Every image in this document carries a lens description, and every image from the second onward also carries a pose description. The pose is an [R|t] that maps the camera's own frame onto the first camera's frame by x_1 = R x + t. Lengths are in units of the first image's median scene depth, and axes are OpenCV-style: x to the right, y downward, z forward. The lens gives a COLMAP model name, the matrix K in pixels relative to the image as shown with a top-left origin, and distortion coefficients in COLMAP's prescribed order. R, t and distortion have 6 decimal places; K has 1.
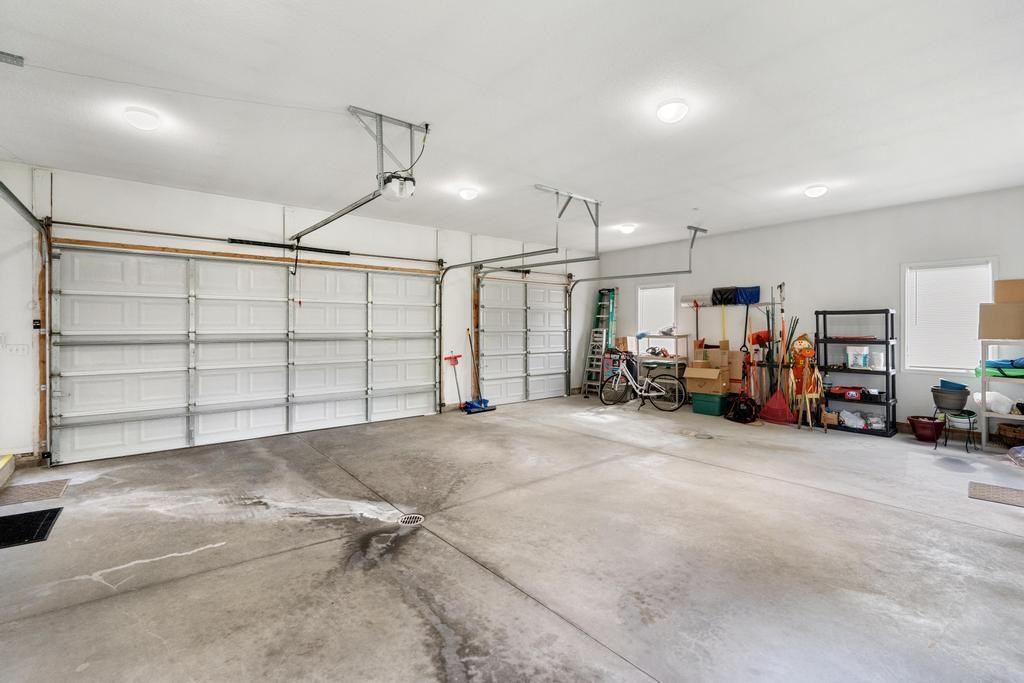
lens RADIAL K [[456.1, 0, 512.1], [0, 456.1, 325.0], [0, 0, 1]] dist [-0.001381, -0.000456]
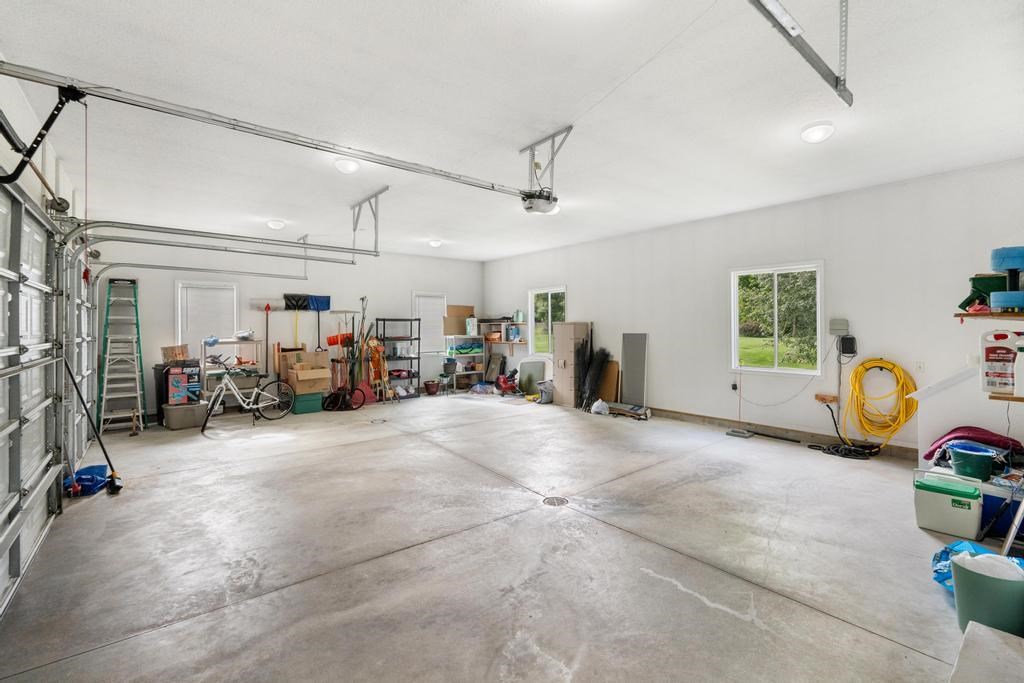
lens RADIAL K [[456.1, 0, 512.1], [0, 456.1, 325.0], [0, 0, 1]] dist [-0.001381, -0.000456]
pose [[0.011975, 0.002683, 0.999925, -0.769255], [0.003000, 0.999992, -0.002719, -0.006316], [-0.999924, 0.003033, 0.011967, 0.617176]]
